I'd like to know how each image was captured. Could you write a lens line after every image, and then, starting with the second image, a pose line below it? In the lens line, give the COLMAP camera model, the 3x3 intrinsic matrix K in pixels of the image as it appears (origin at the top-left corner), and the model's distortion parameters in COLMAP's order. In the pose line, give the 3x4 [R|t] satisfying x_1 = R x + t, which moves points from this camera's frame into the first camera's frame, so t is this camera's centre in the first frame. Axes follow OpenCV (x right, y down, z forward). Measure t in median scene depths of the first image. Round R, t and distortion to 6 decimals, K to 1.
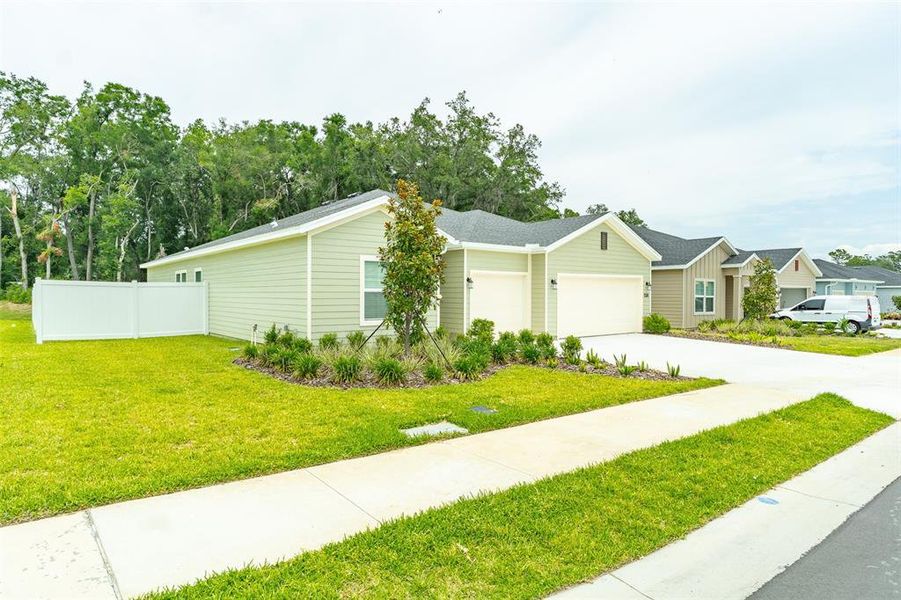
lens RADIAL K [[522.1, 0, 445.1], [0, 522.1, 301.3], [0, 0, 1]] dist [-0.002654, -0.001079]
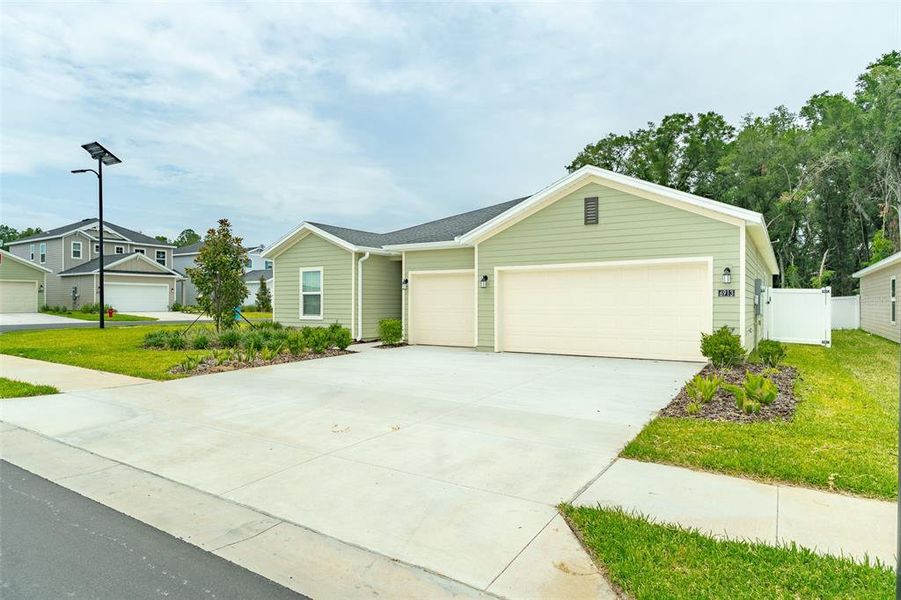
lens RADIAL K [[522.1, 0, 445.1], [0, 522.1, 301.3], [0, 0, 1]] dist [-0.002654, -0.001079]
pose [[0.345391, -0.008110, -0.938424, 0.846055], [-0.014225, 0.999803, -0.013876, 0.008300], [0.938351, 0.018142, 0.345207, 0.602470]]
